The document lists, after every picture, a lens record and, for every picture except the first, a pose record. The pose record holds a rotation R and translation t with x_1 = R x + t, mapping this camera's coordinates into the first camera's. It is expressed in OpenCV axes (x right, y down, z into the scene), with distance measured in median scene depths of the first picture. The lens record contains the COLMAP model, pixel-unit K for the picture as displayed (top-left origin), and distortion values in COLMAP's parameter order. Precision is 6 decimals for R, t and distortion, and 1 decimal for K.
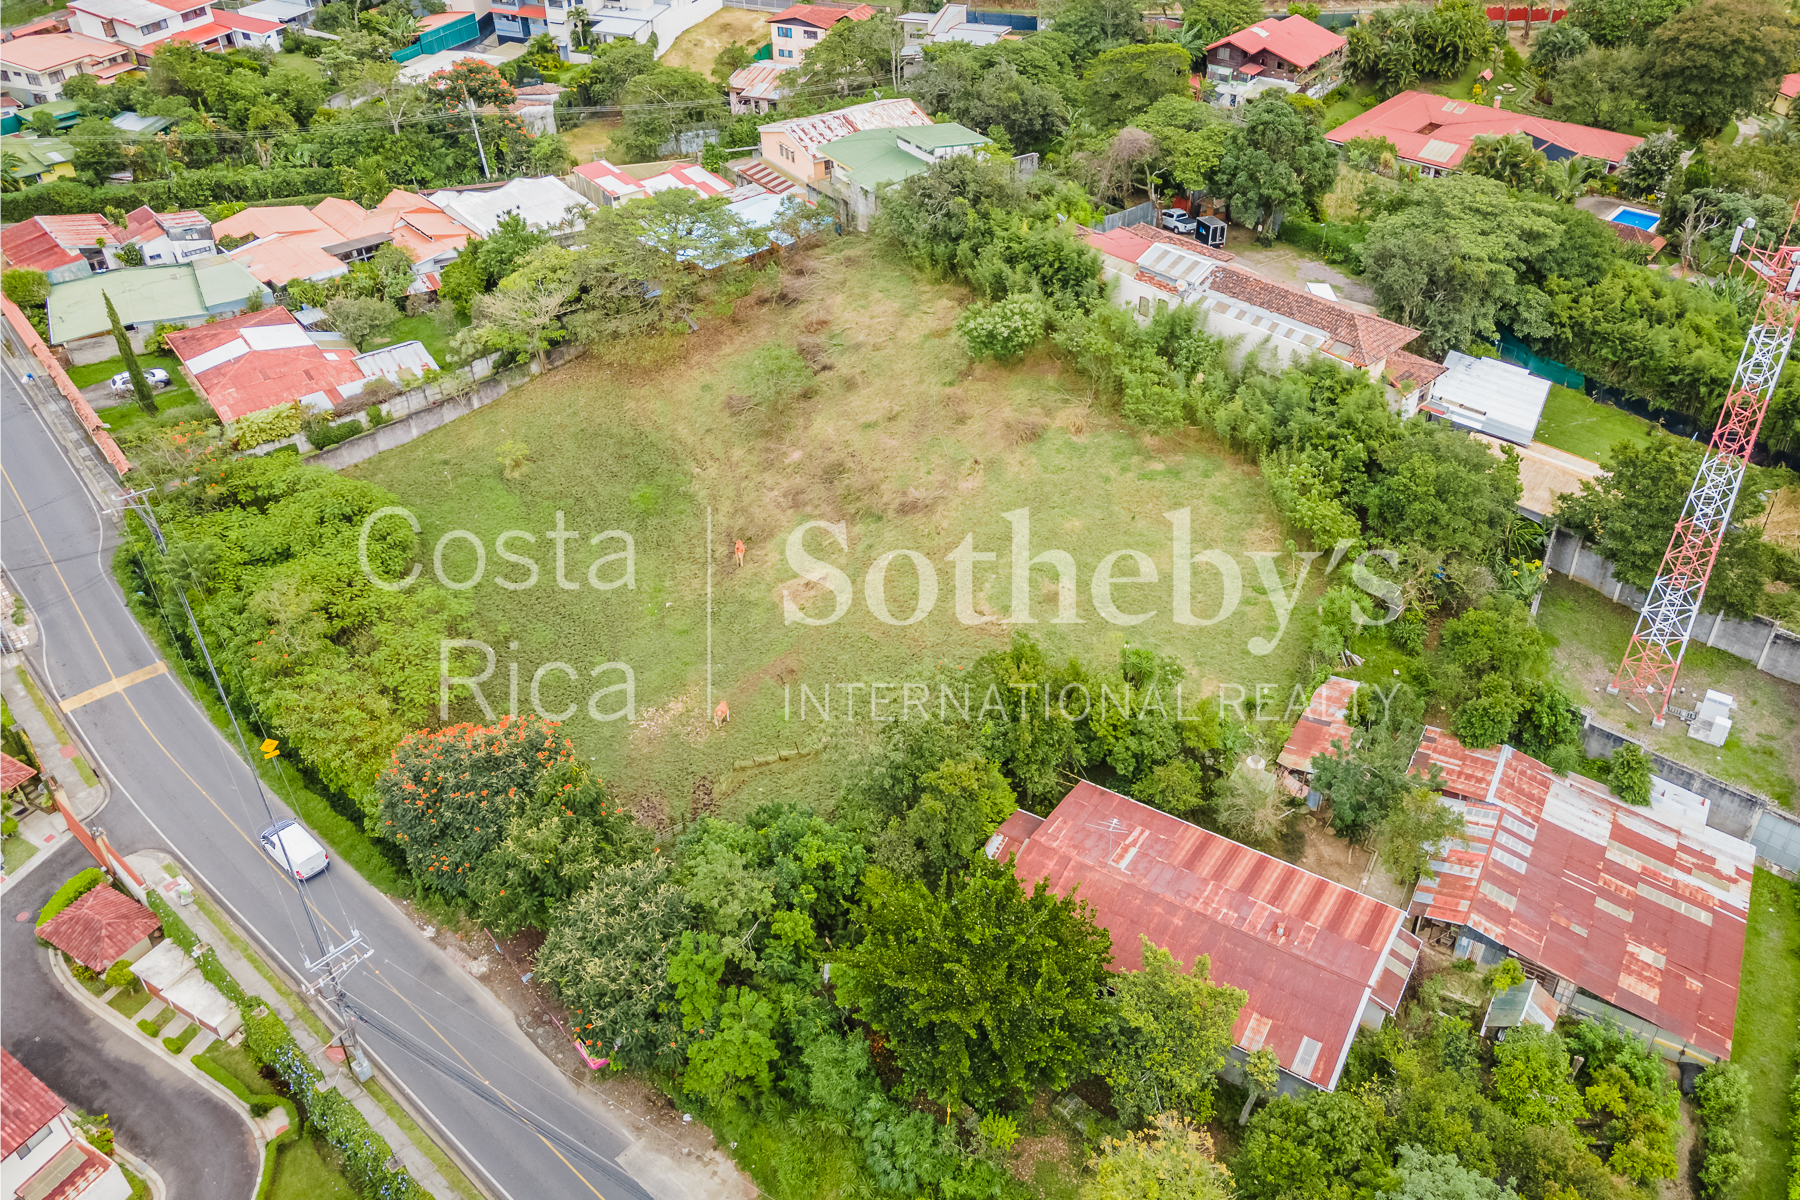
lens RADIAL K [[1416.5, 0, 979.7], [0, 1416.5, 505.2], [0, 0, 1]] dist [0.015466, 0.042592]
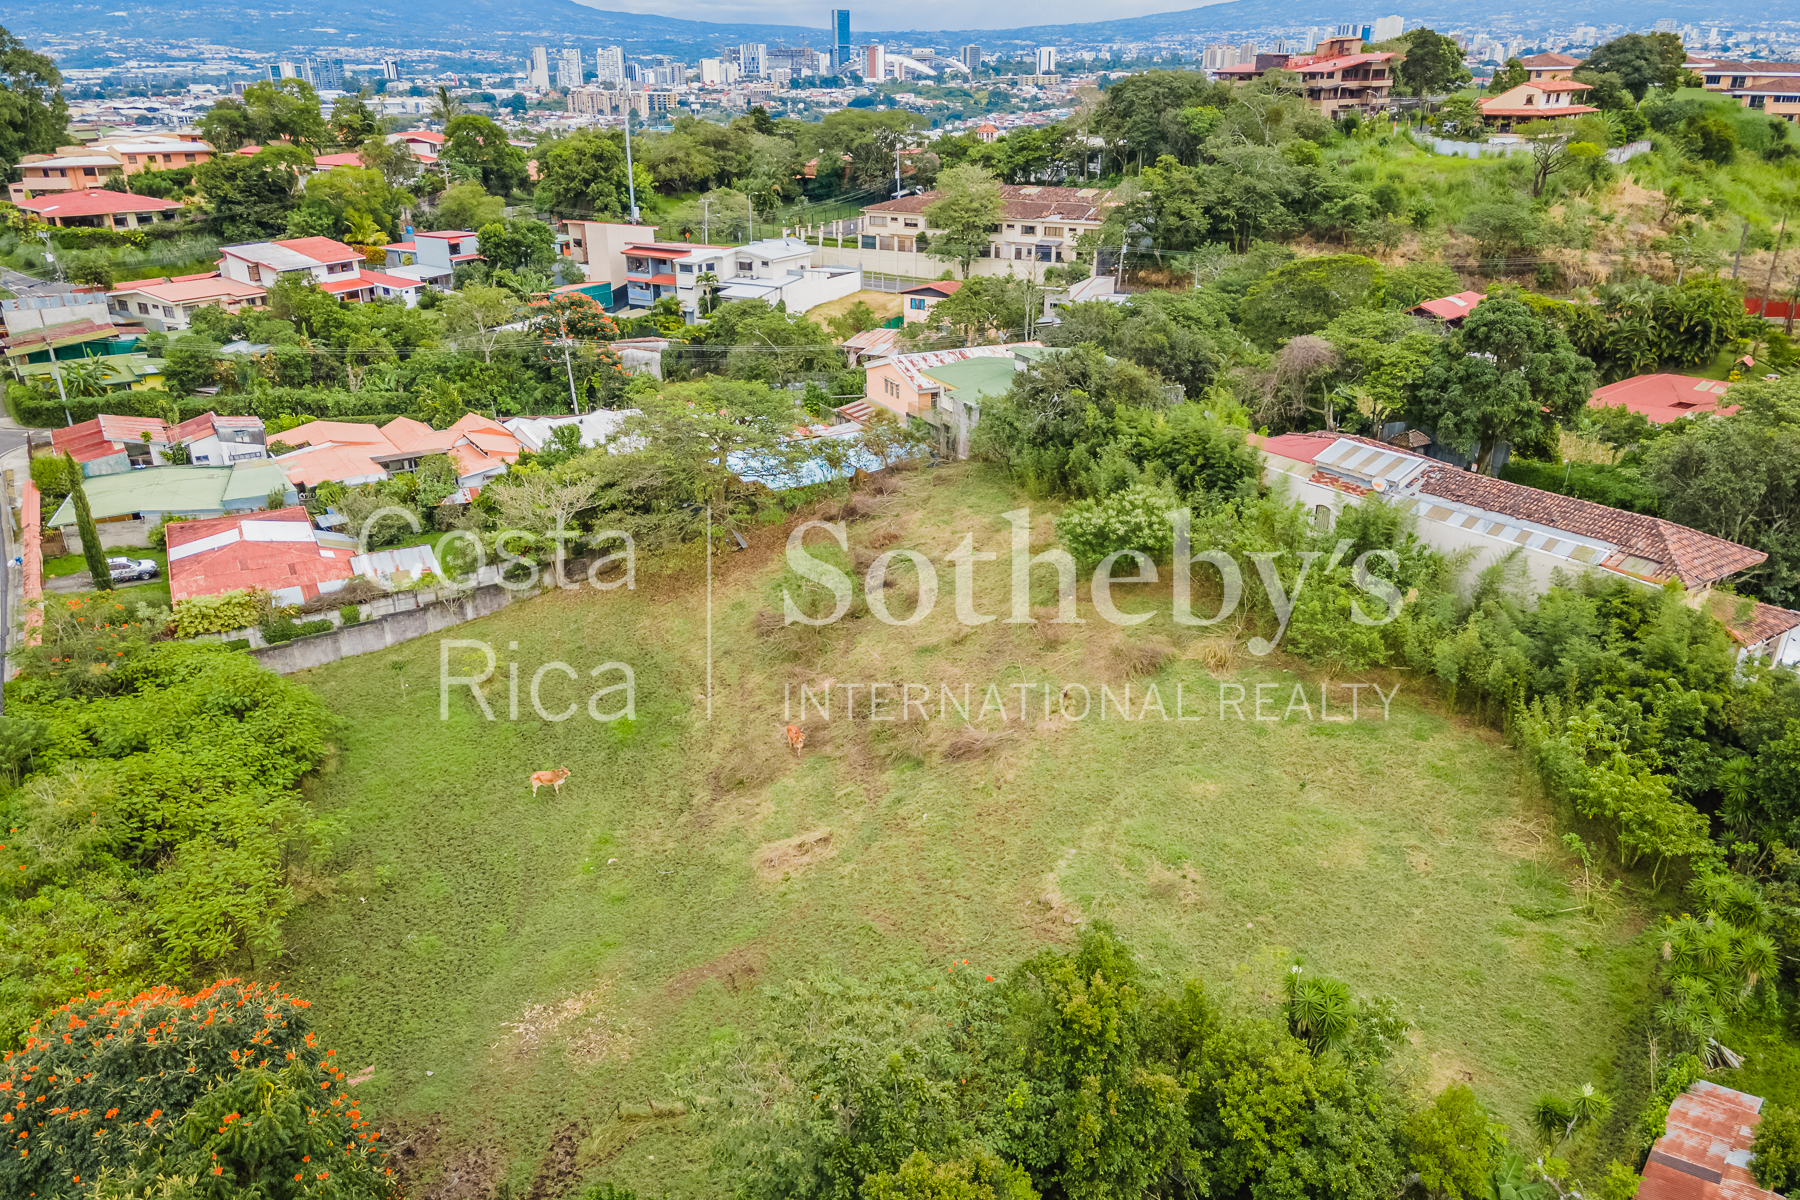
lens RADIAL K [[1318.5, 0, 906.4], [0, 1318.5, 627.0], [0, 0, 1]] dist [0.028167, 0.019499]
pose [[0.984183, 0.063649, -0.165323, 0.023726], [-0.092929, 0.980010, -0.175912, 0.053852], [0.150822, 0.188493, 0.970424, 0.336546]]
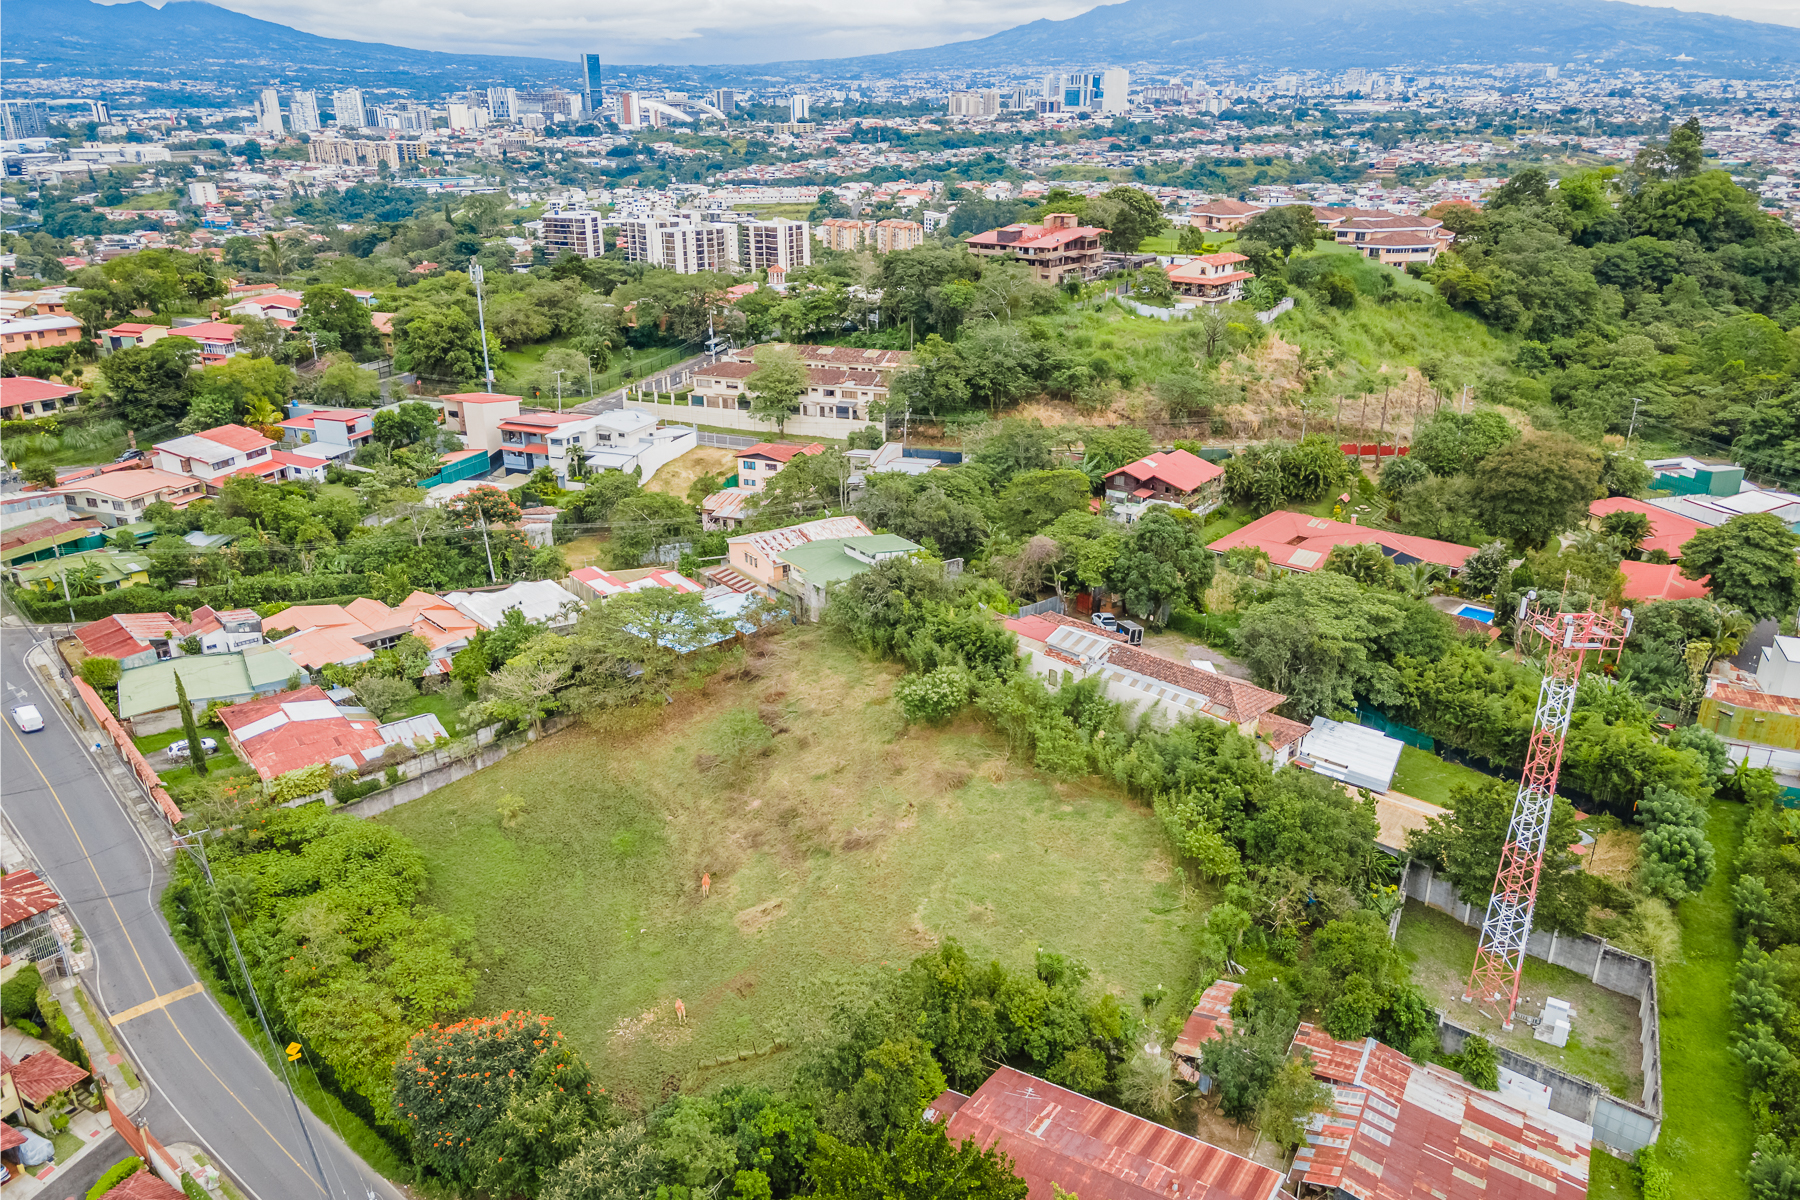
lens RADIAL K [[1318.5, 0, 909.0], [0, 1318.5, 639.2], [0, 0, 1]] dist [0.028167, 0.019499]
pose [[0.999992, -0.001444, -0.003775, 0.000039], [0.000676, 0.980599, -0.196025, 0.045006], [0.003985, 0.196021, 0.980592, -0.087783]]
